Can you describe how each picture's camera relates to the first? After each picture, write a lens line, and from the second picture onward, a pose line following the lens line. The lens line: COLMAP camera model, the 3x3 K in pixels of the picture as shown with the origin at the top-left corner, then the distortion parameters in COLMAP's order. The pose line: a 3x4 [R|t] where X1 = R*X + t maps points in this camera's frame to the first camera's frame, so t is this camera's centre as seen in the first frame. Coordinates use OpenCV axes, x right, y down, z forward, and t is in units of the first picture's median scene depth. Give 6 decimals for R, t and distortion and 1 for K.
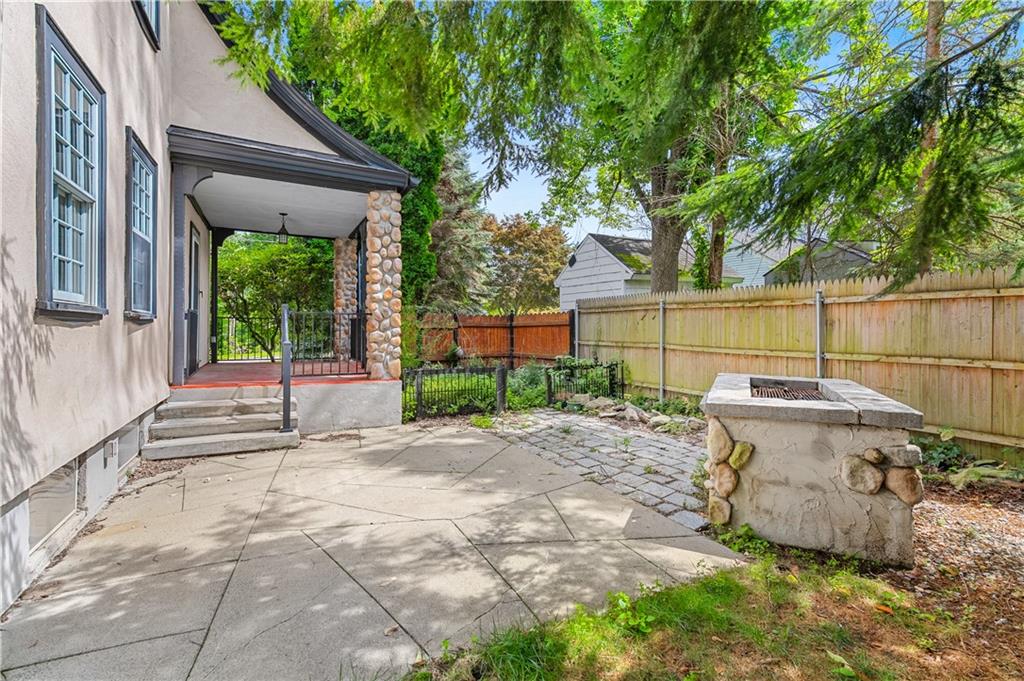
lens RADIAL K [[461.5, 0, 515.3], [0, 461.5, 329.5], [0, 0, 1]] dist [0.003997, -0.000304]
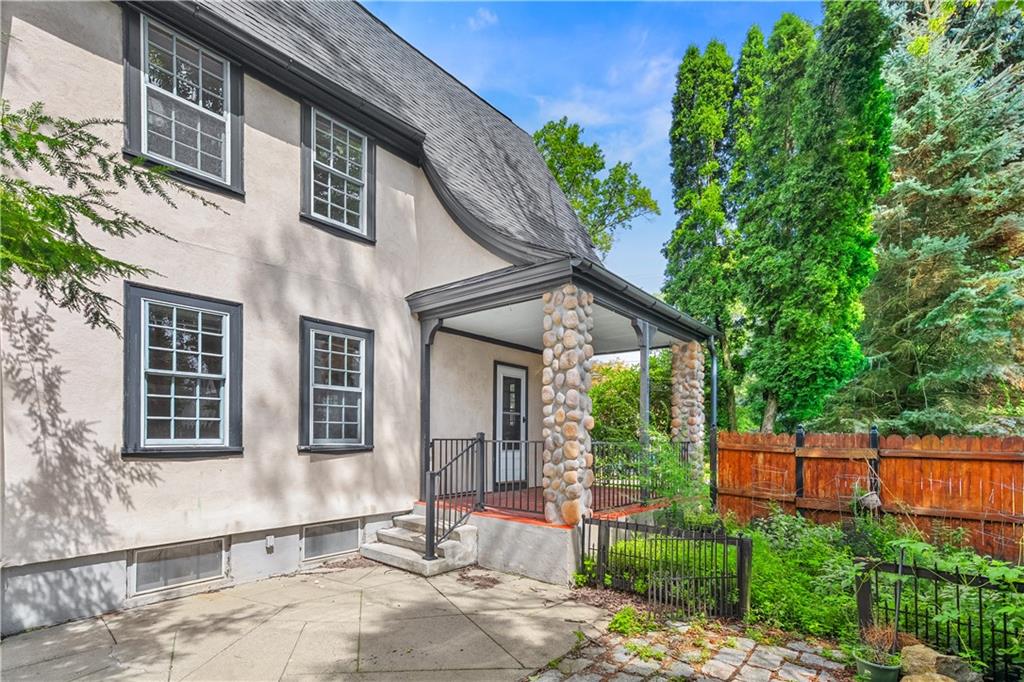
lens RADIAL K [[483.2, 0, 506.2], [0, 483.2, 435.0], [0, 0, 1]] dist [0.012383, 0.000011]
pose [[0.395697, -0.007054, -0.918354, 0.451006], [-0.010518, 0.999870, -0.012213, -0.034610], [0.918321, 0.014492, 0.395571, 0.594243]]
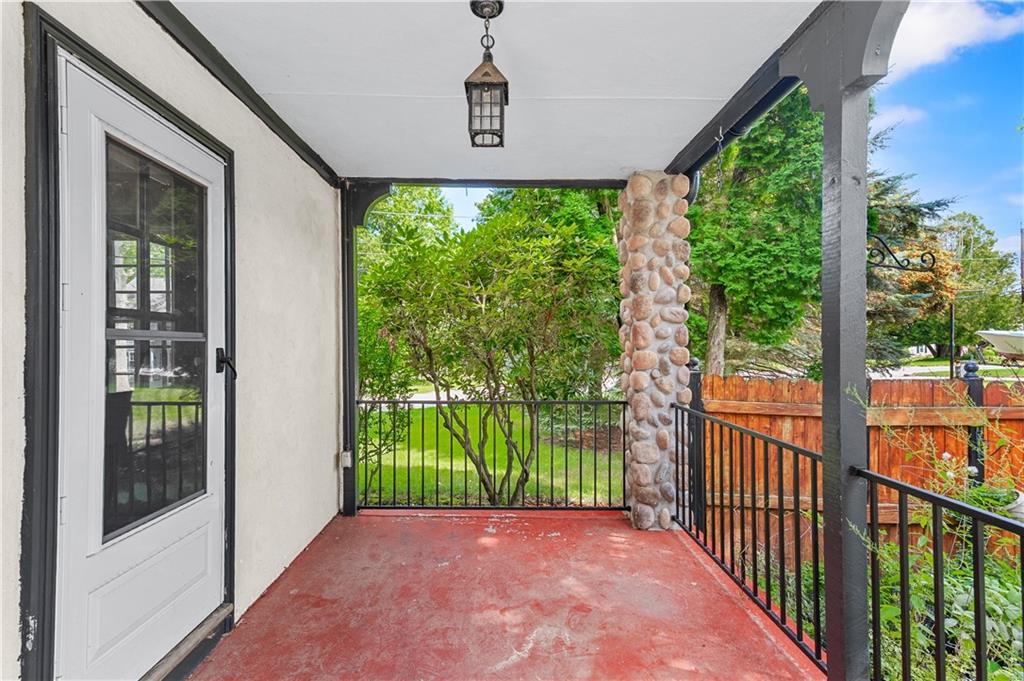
lens RADIAL K [[461.5, 0, 511.2], [0, 461.5, 340.4], [0, 0, 1]] dist [0.003997, -0.000304]
pose [[0.893452, -0.011386, -0.449015, -0.484529], [0.005078, 0.999871, -0.015249, -0.104383], [0.449131, 0.011344, 0.893394, 0.994898]]
